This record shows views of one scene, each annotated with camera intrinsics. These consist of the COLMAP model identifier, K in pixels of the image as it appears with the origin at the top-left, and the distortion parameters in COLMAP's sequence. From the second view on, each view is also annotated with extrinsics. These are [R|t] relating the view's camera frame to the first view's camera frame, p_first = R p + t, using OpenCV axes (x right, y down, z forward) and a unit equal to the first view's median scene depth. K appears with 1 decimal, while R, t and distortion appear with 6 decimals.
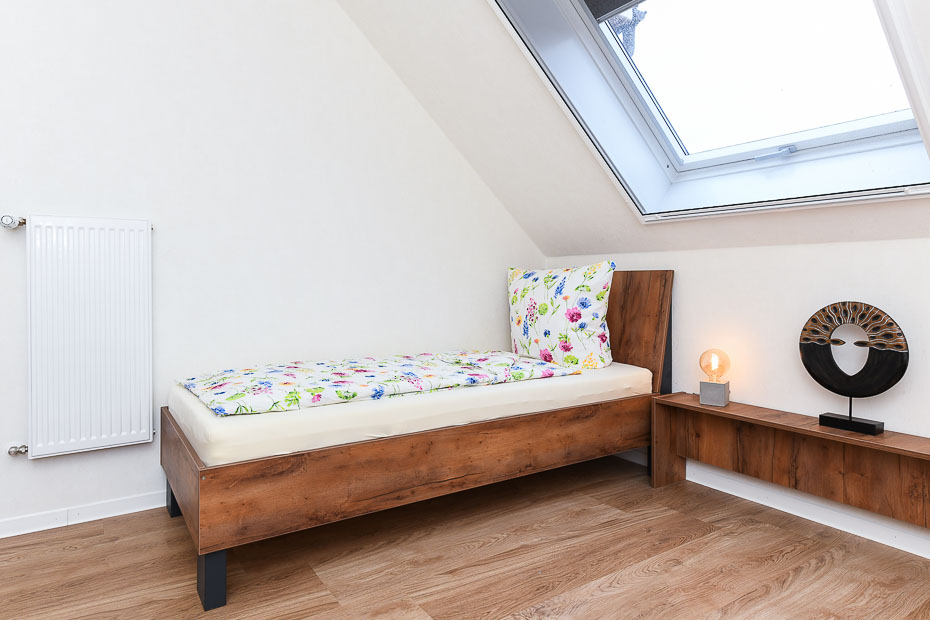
lens RADIAL K [[559.7, 0, 463.9], [0, 559.7, 284.3], [0, 0, 1]] dist [0.002551, 0.000151]
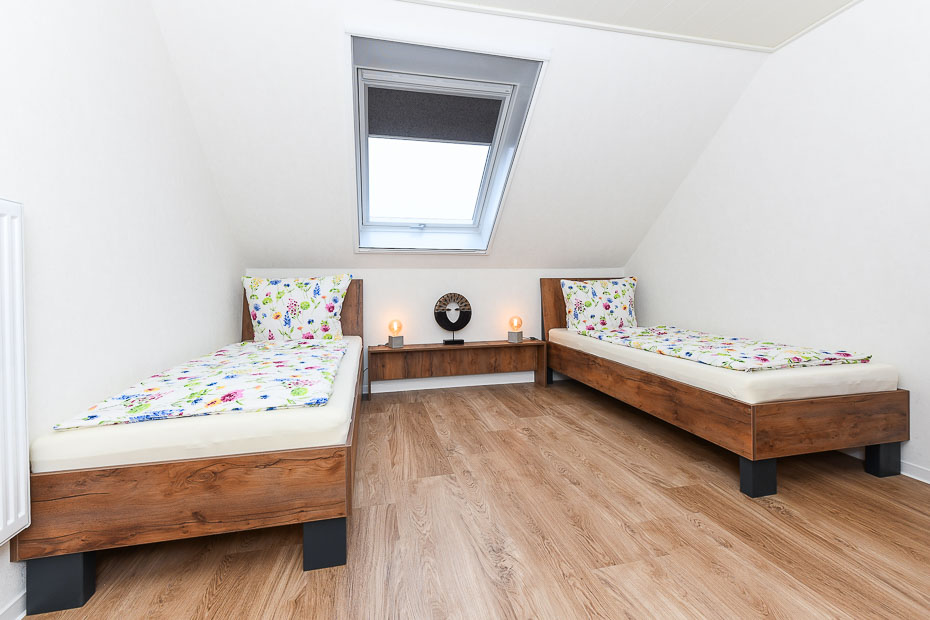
lens RADIAL K [[375.7, 0, 459.3], [0, 375.7, 287.0], [0, 0, 1]] dist [0.000049, -0.000050]
pose [[0.365891, -0.013765, 0.930556, -0.843371], [0.012563, 0.999873, 0.009850, -0.011762], [-0.930573, 0.008086, 0.366017, 0.359912]]
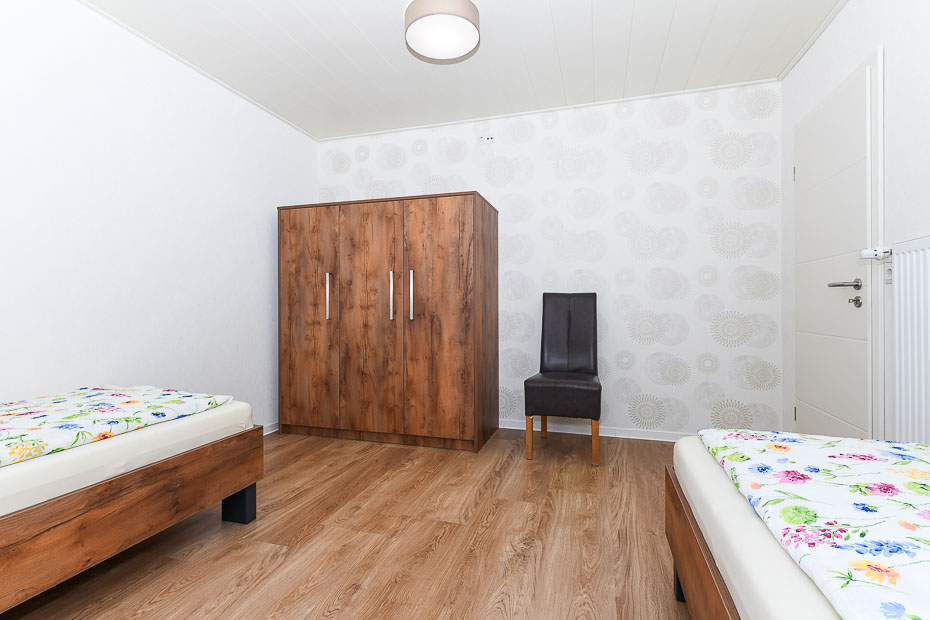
lens RADIAL K [[445.3, 0, 465.0], [0, 445.3, 310.0], [0, 0, 1]] dist [0.000046, -0.000123]
pose [[-0.780498, 0.005119, -0.625138, 0.345535], [0.001006, 0.999975, 0.006932, -0.007145], [0.625158, 0.004781, -0.780484, 1.097943]]
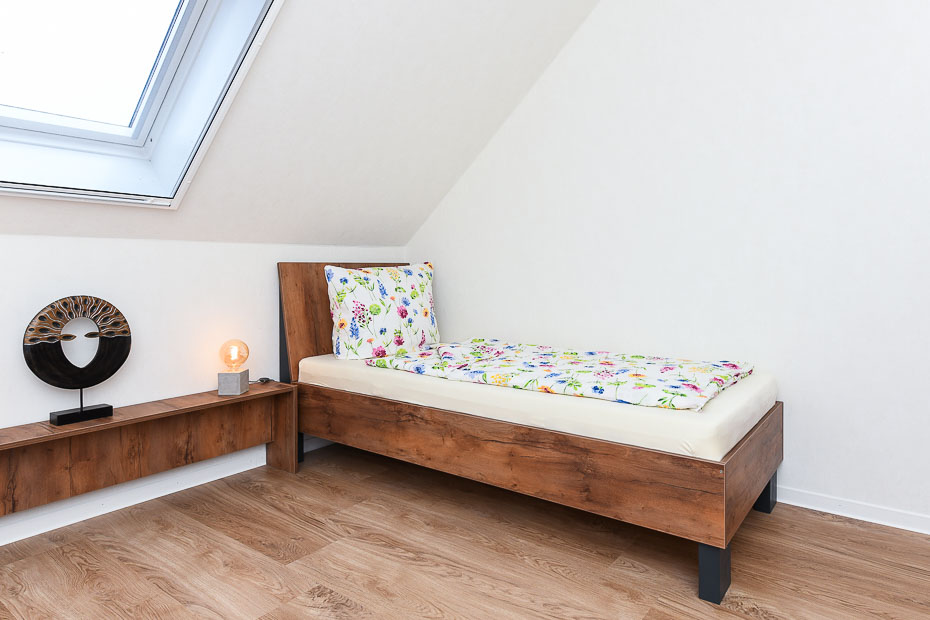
lens RADIAL K [[564.5, 0, 475.3], [0, 564.5, 273.7], [0, 0, 1]] dist [0.003872, -0.000677]
pose [[-0.322067, -0.012777, 0.946631, -0.516907], [0.003453, 0.999886, 0.014671, -0.021908], [-0.946711, 0.007994, -0.321986, 0.642886]]
